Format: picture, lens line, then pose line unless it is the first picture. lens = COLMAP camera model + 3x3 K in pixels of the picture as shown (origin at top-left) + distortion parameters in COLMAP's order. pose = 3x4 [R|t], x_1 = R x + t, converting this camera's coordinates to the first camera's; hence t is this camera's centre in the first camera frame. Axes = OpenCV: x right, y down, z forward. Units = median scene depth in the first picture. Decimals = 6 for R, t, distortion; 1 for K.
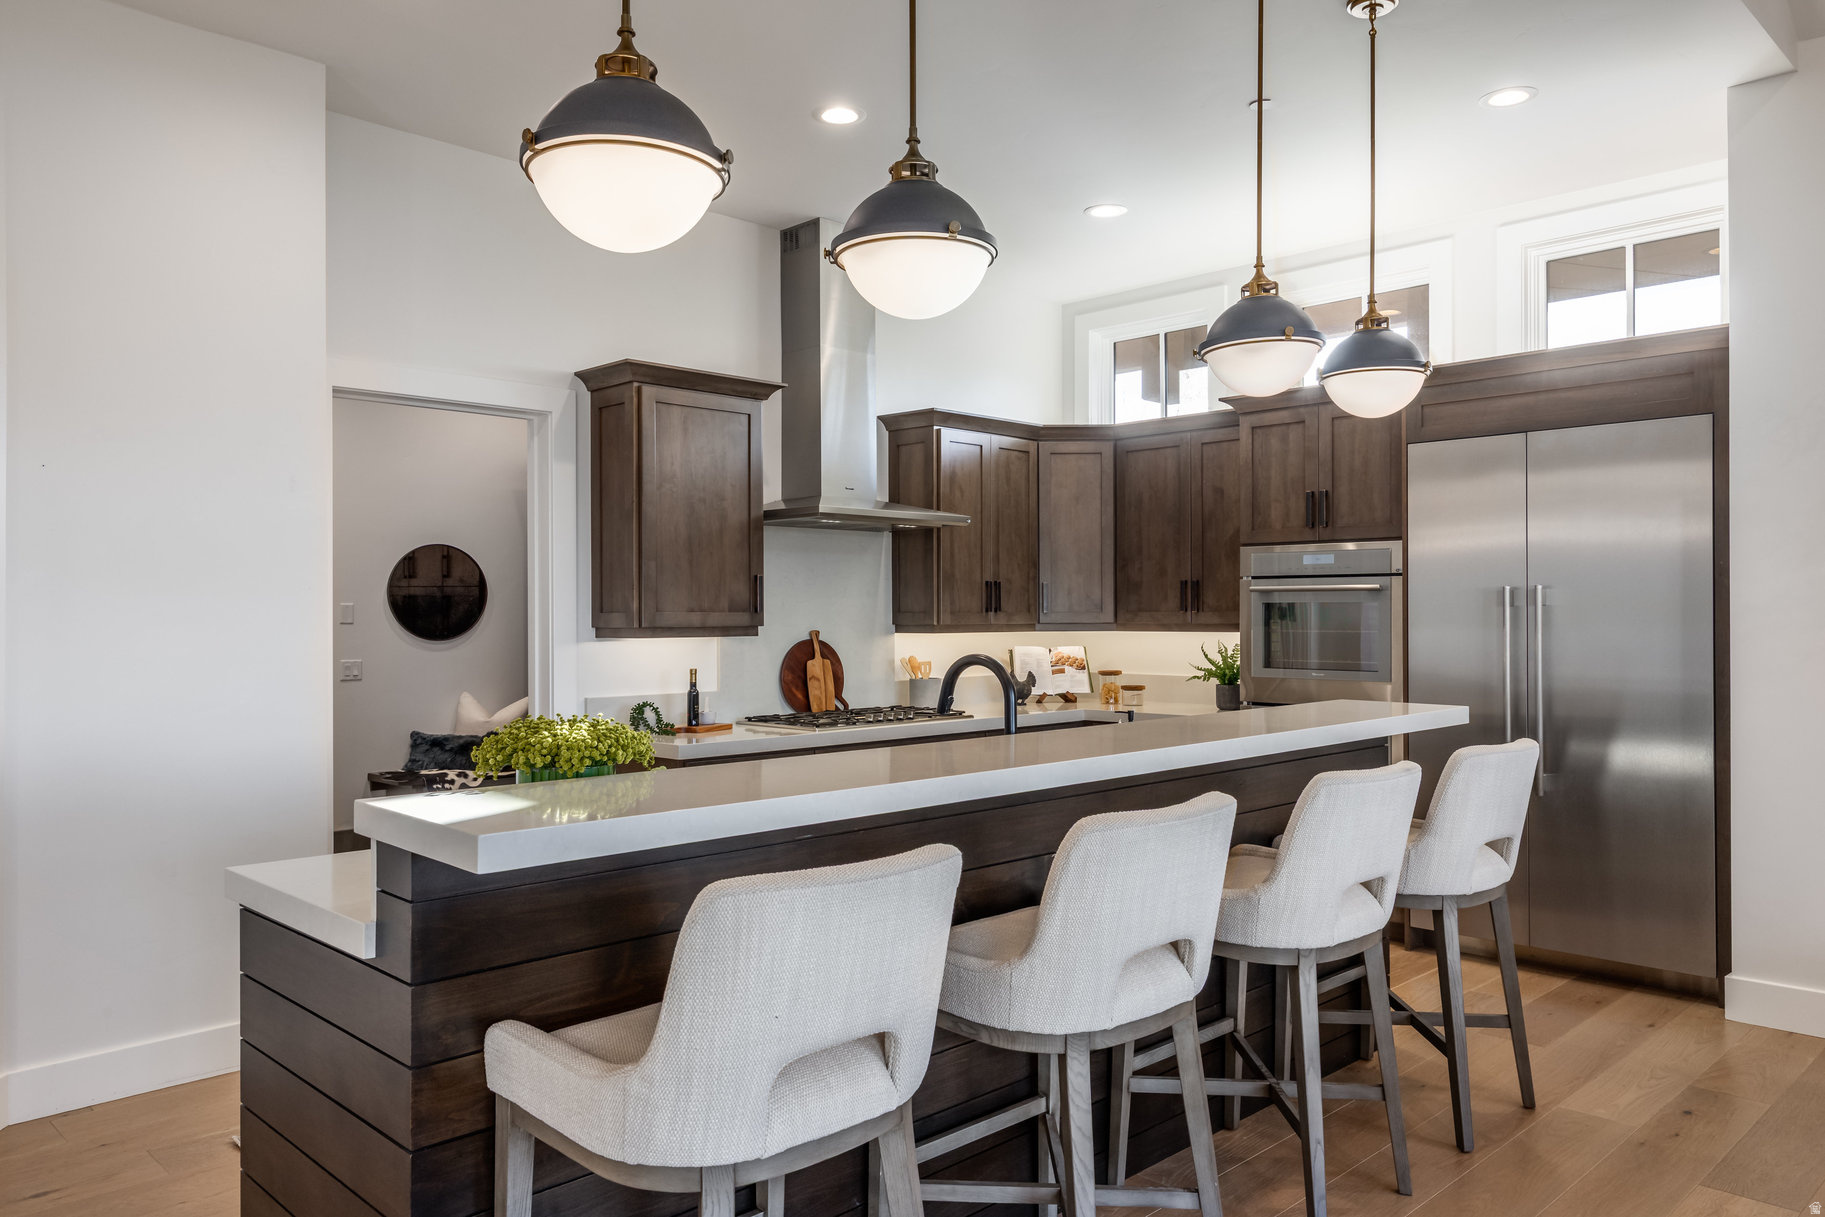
lens RADIAL K [[1261.9, 0, 869.1], [0, 1261.9, 615.7], [0, 0, 1]] dist [0.006231, 0.001581]
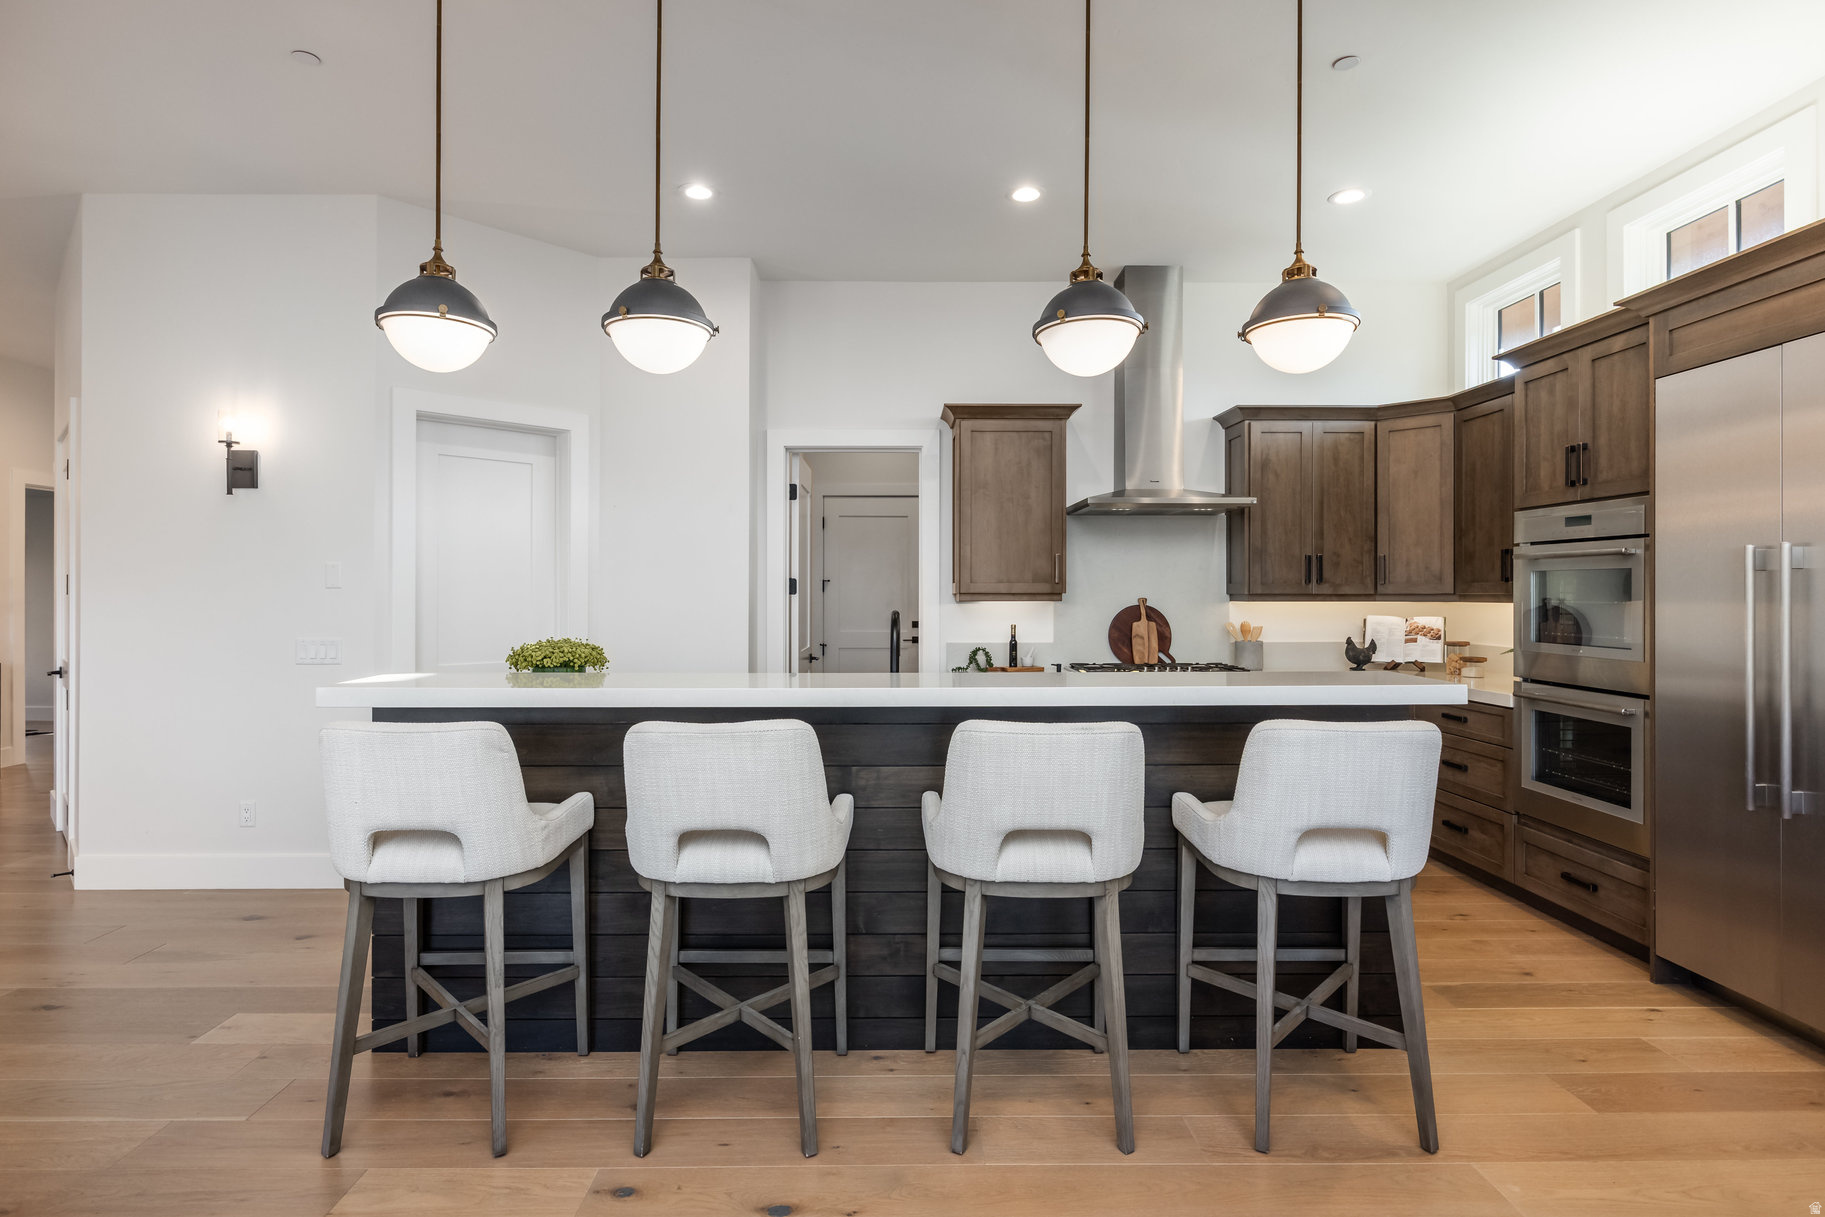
lens RADIAL K [[931.0, 0, 908.7], [0, 931.0, 596.9], [0, 0, 1]] dist [-0.005059, -0.000150]
pose [[0.721856, 0.007269, -0.692005, 0.427467], [-0.004139, 0.999972, 0.006187, 0.005996], [0.692031, -0.001602, 0.721866, 0.183291]]
